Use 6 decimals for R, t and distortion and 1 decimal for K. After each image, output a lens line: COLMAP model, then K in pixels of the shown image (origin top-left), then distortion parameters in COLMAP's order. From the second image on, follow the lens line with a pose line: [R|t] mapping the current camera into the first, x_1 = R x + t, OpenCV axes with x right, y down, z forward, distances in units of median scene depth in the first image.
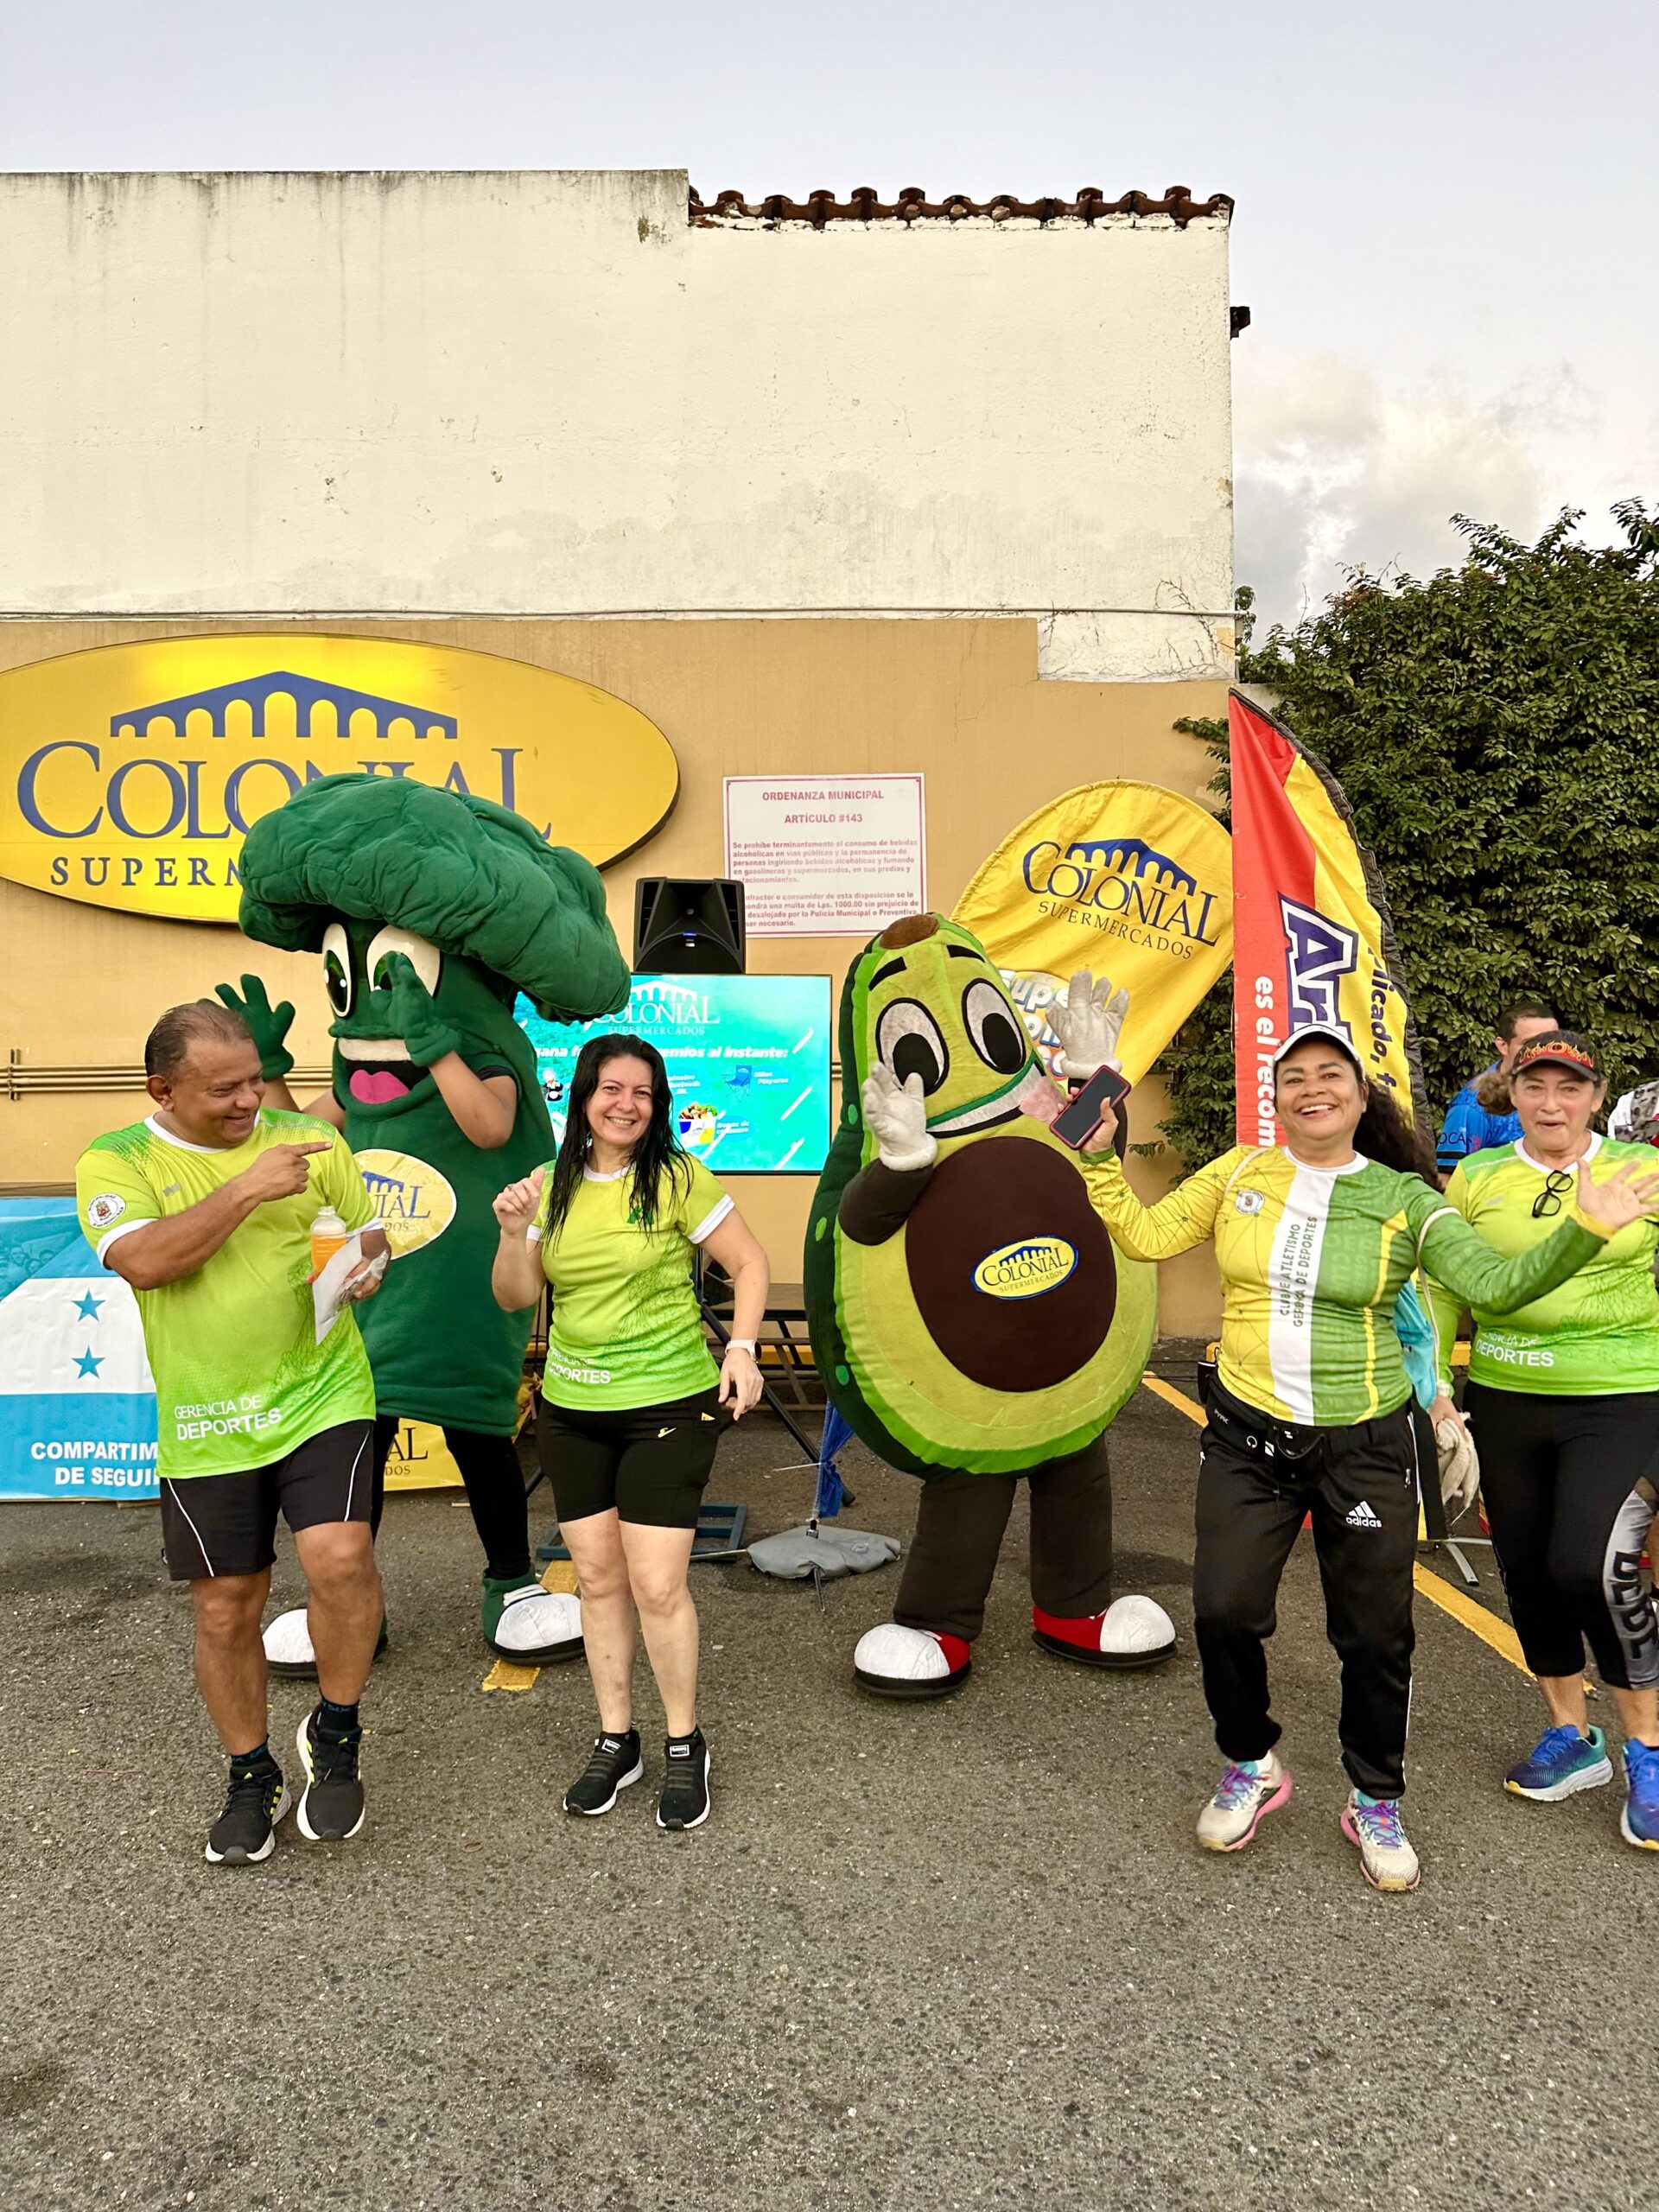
lens RADIAL K [[1542.0, 0, 828.9], [0, 1542.0, 1093.9], [0, 0, 1]] dist [0.178469, -0.340931]
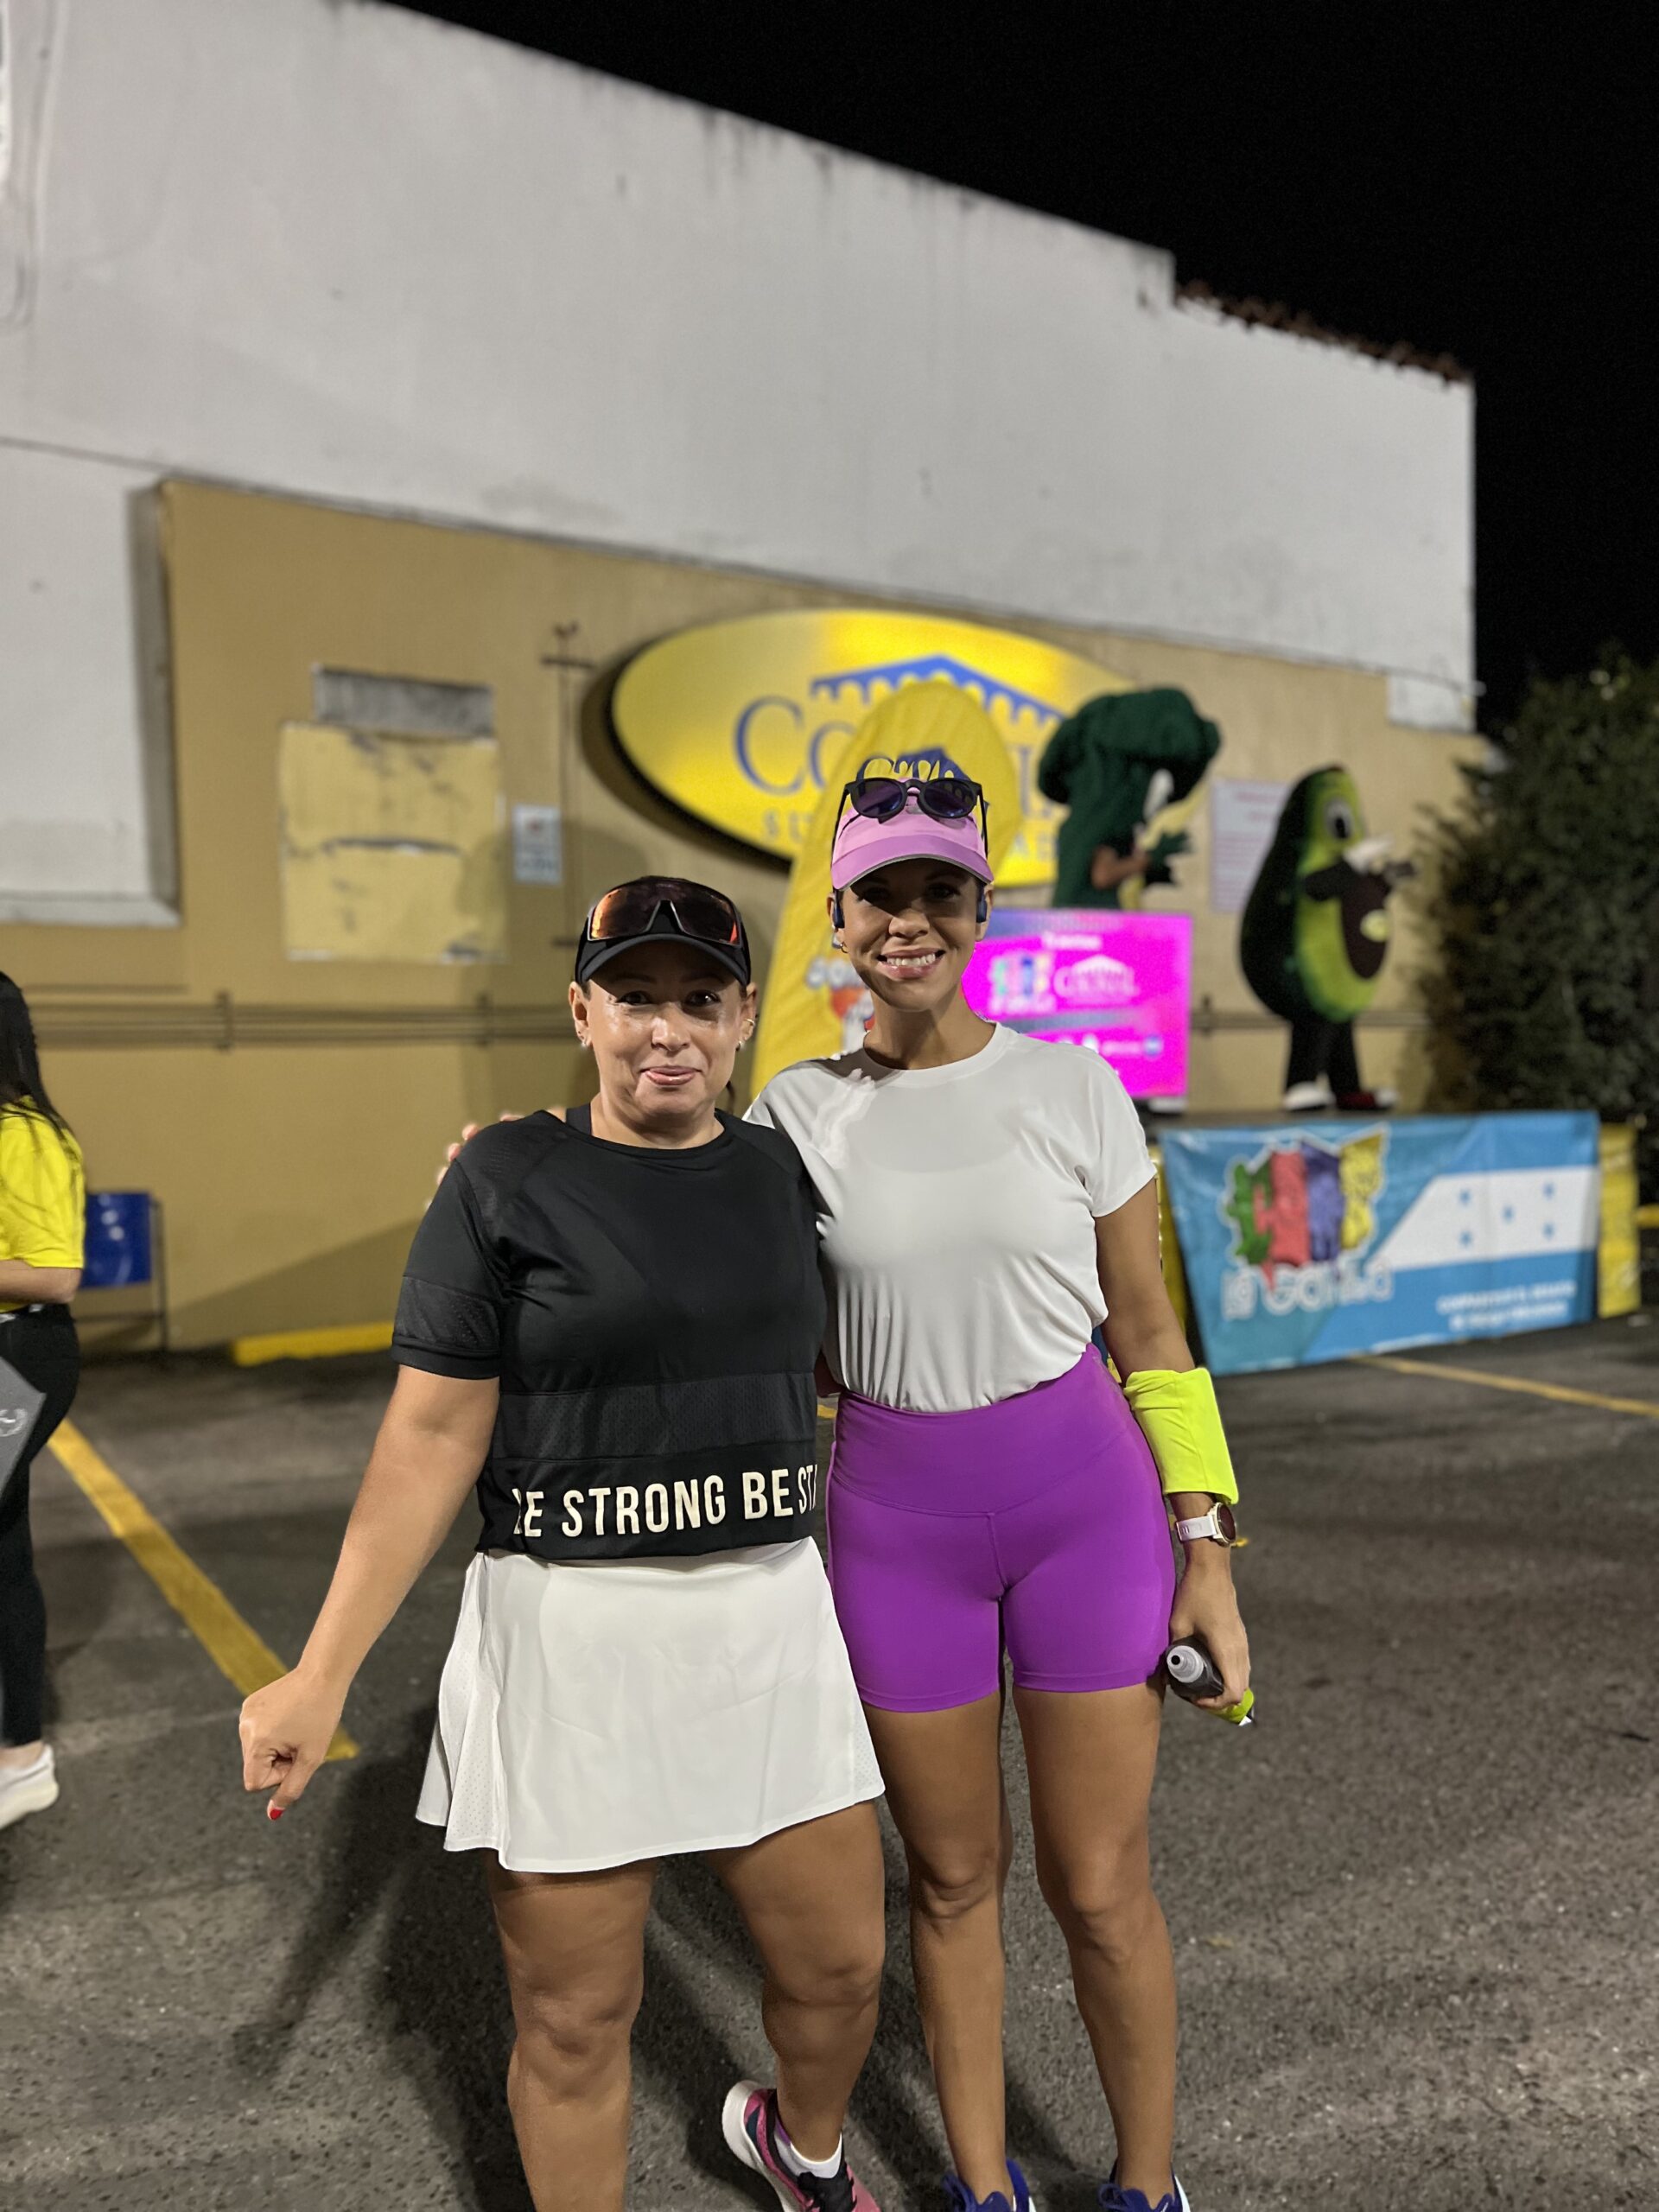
lens RADIAL K [[1682.8, 0, 829.5], [0, 1682.8, 1106.0], [0, 0, 1]] dist [0.053098, -0.068473]
pose [[0.856727, -0.014964, 0.515553, -0.997061], [-0.003941, 0.999360, 0.035556, 0.004363], [-0.515755, -0.032493, 0.856120, 0.022985]]
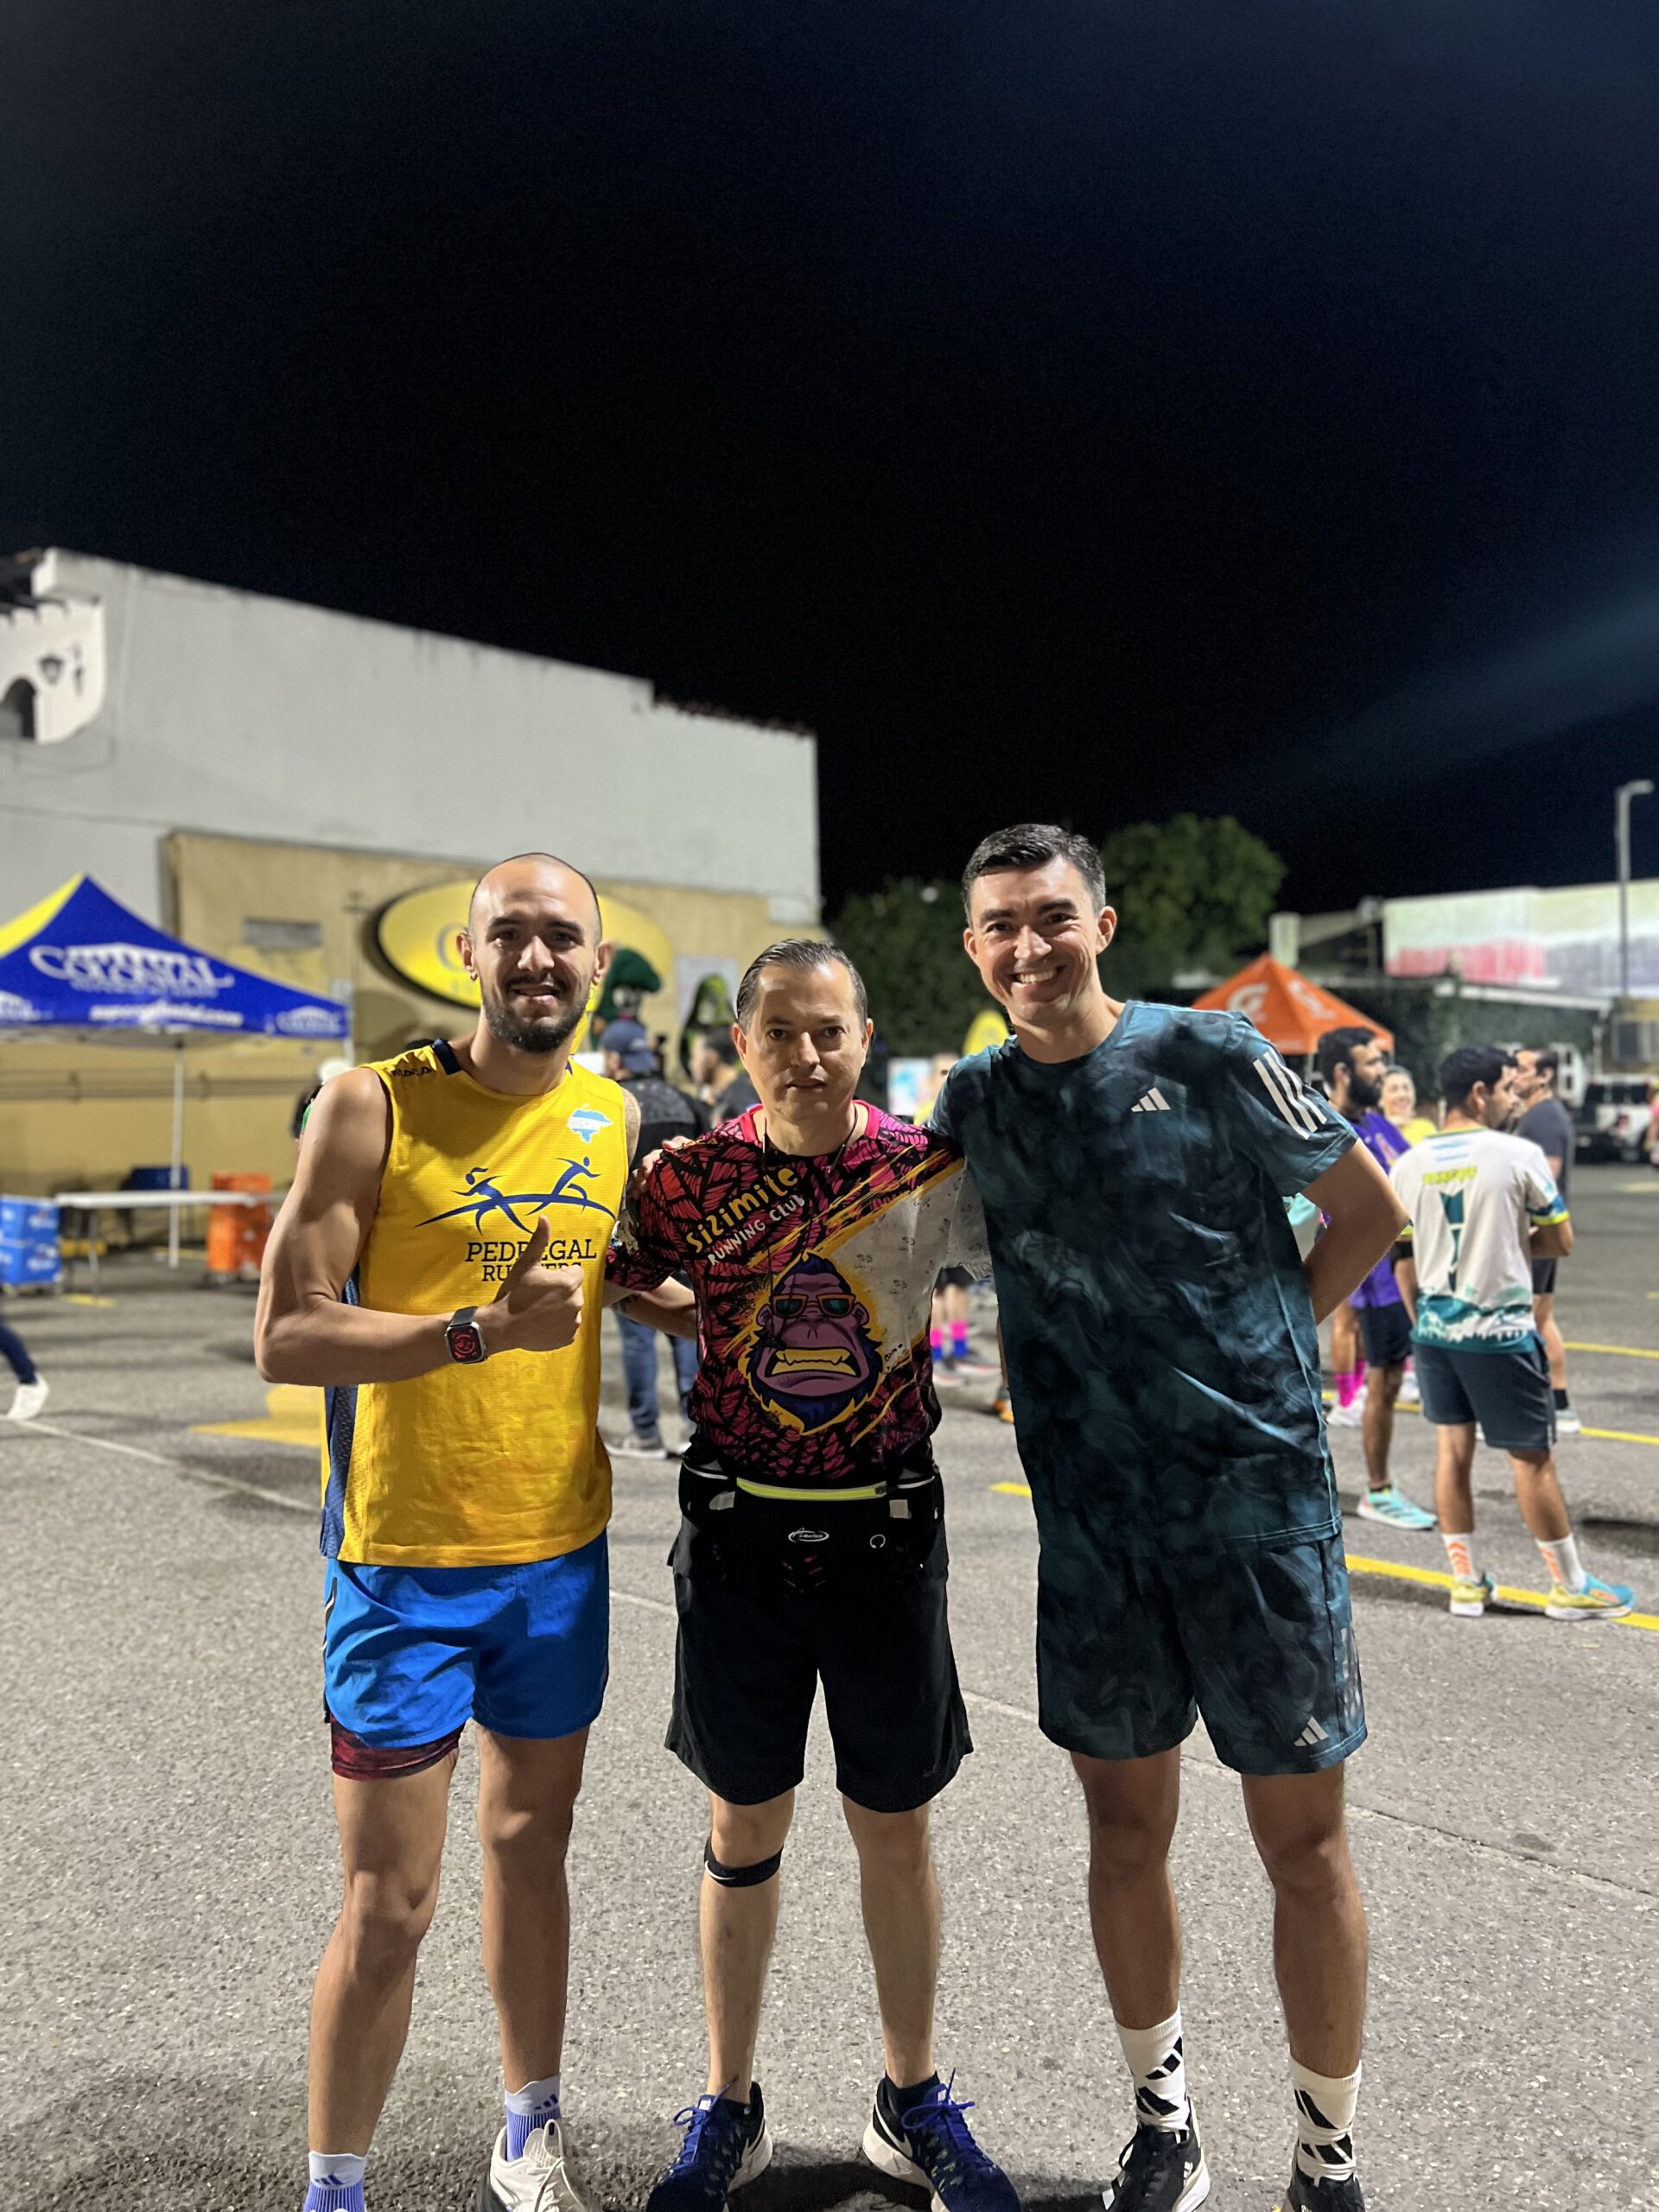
lens RADIAL K [[1682.8, 0, 829.5], [0, 1682.8, 1106.0], [0, 0, 1]] dist [0.053098, -0.068473]
pose [[0.679083, -0.009467, 0.734001, -1.740697], [0.003469, 0.999947, 0.009688, -0.003226], [-0.734053, -0.004032, 0.679080, -0.858112]]
